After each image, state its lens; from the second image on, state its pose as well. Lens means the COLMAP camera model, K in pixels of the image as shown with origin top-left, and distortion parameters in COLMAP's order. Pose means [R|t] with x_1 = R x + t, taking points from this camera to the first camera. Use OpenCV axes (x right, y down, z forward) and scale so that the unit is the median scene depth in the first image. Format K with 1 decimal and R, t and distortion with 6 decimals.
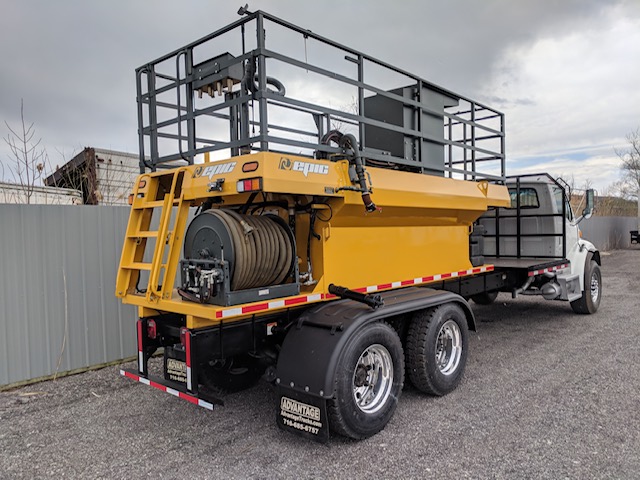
lens RADIAL K [[481.3, 0, 323.7], [0, 481.3, 240.8], [0, 0, 1]] dist [-0.001874, 0.001663]
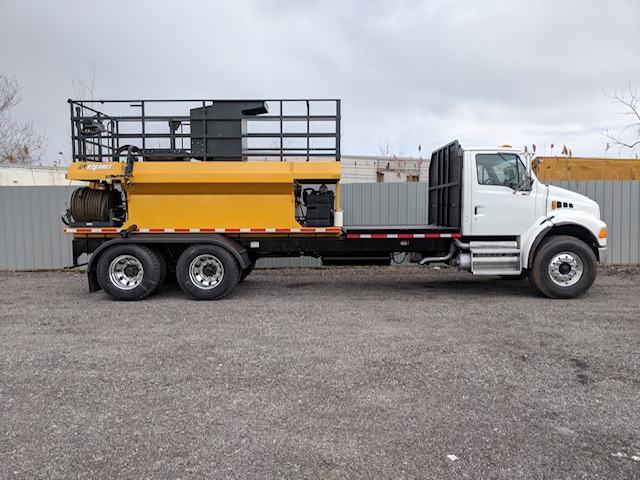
lens RADIAL K [[481.3, 0, 323.7], [0, 481.3, 240.8], [0, 0, 1]] dist [-0.001874, 0.001663]
pose [[0.672322, 0.077408, -0.736200, 1.733714], [-0.025174, 0.996333, 0.081771, -0.019980], [0.739831, -0.036444, 0.671805, 0.229710]]
